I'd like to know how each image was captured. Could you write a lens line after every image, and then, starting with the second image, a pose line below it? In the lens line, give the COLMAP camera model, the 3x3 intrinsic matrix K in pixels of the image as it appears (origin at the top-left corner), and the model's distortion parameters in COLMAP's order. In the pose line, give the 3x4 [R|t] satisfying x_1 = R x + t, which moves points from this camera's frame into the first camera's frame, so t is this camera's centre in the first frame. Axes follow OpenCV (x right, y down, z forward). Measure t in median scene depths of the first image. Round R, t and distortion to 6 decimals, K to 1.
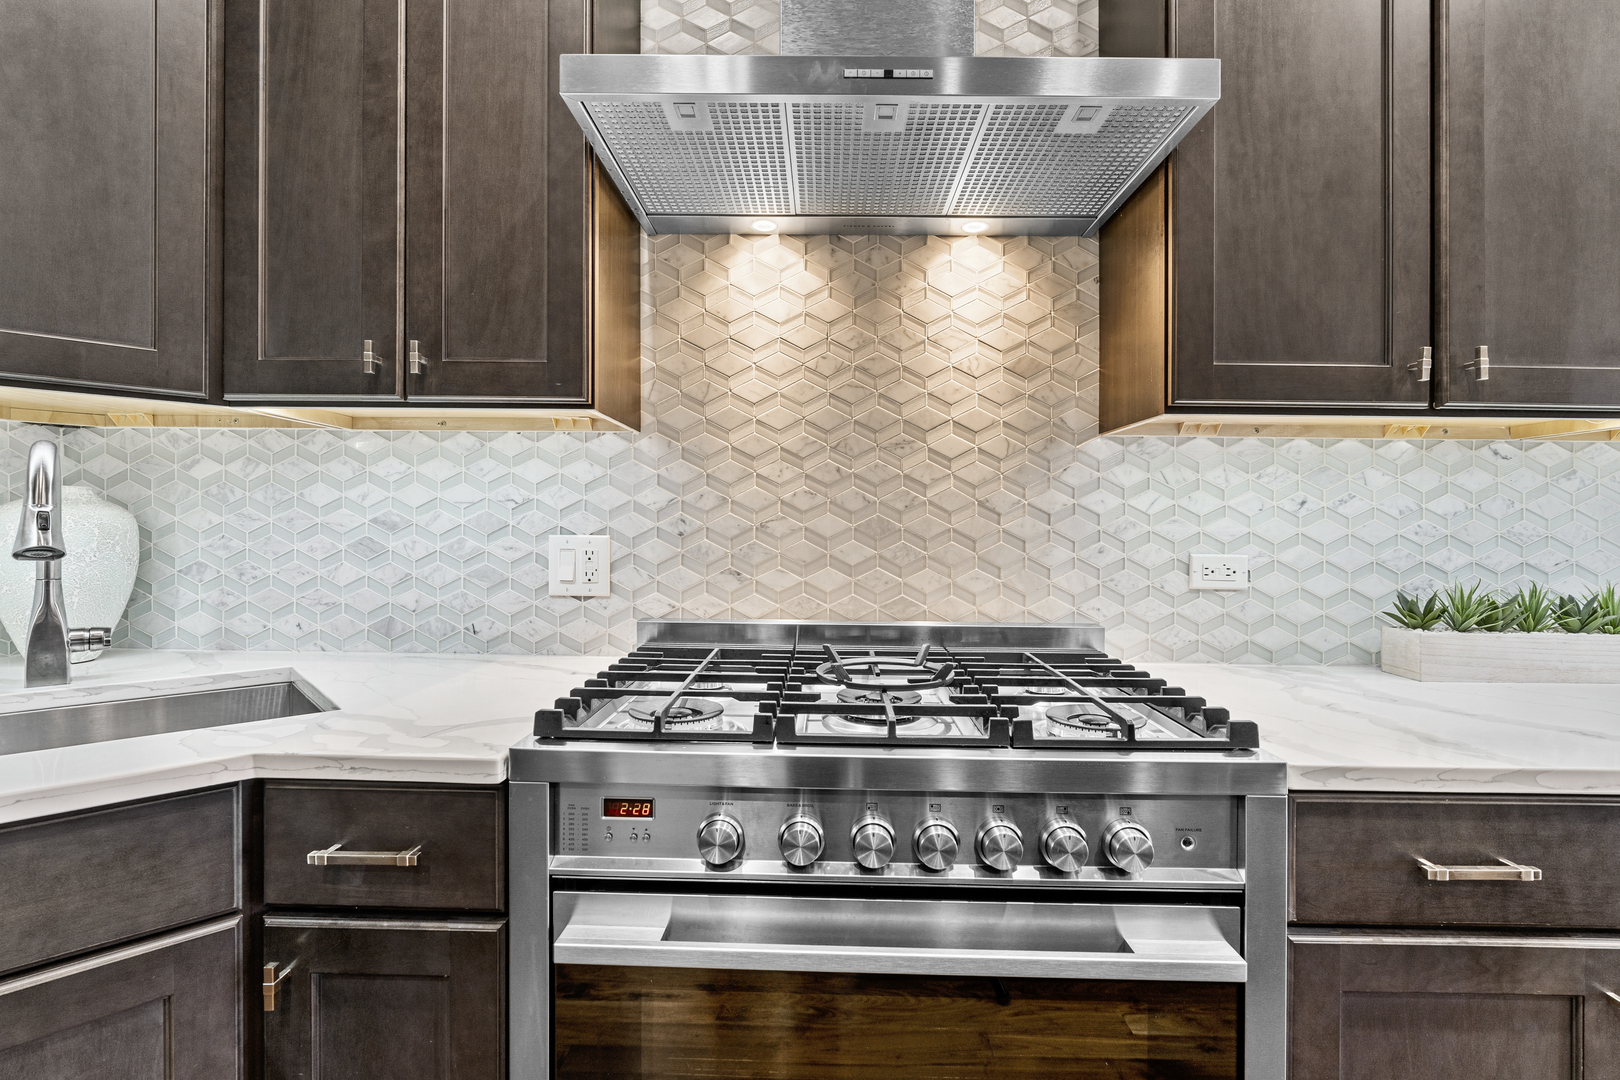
lens RADIAL K [[742.4, 0, 815.0], [0, 742.4, 522.5], [0, 0, 1]] dist [-0.009352, -0.002863]
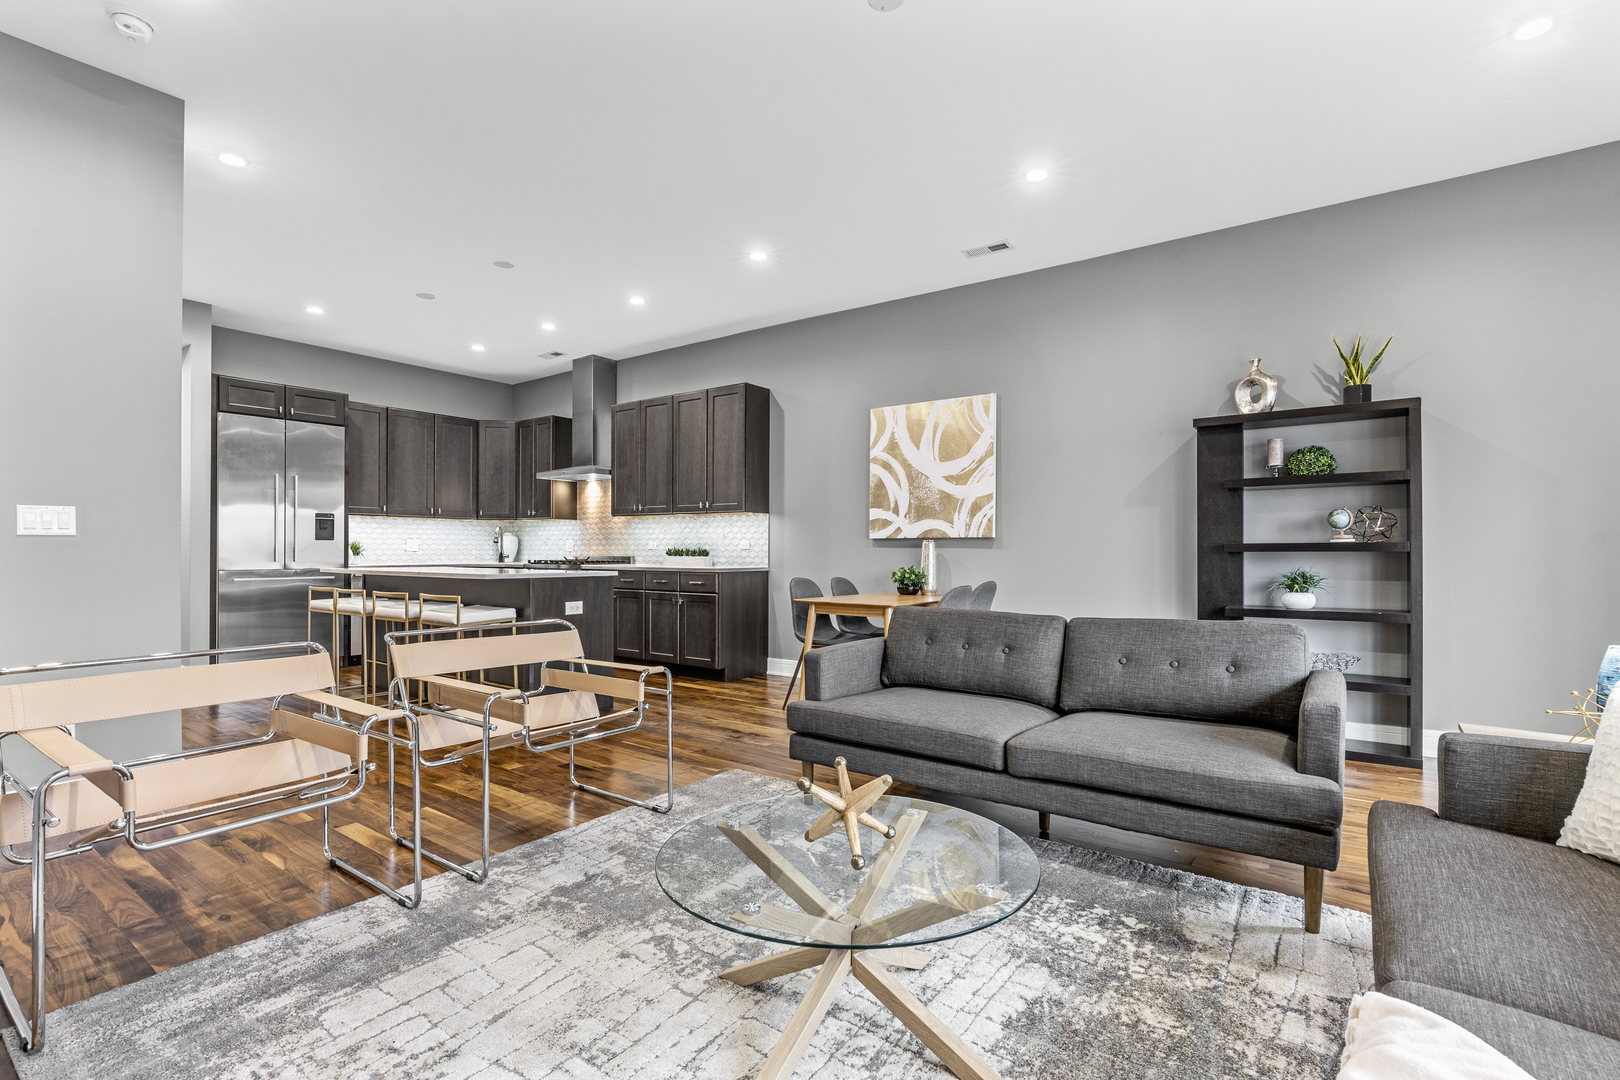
lens RADIAL K [[742.4, 0, 804.8], [0, 742.4, 545.6], [0, 0, 1]] dist [-0.009352, -0.002863]
pose [[0.818445, -0.011508, -0.574470, 4.121738], [0.006322, 0.999919, -0.011025, 0.126618], [0.574551, 0.005392, 0.818451, -2.378908]]
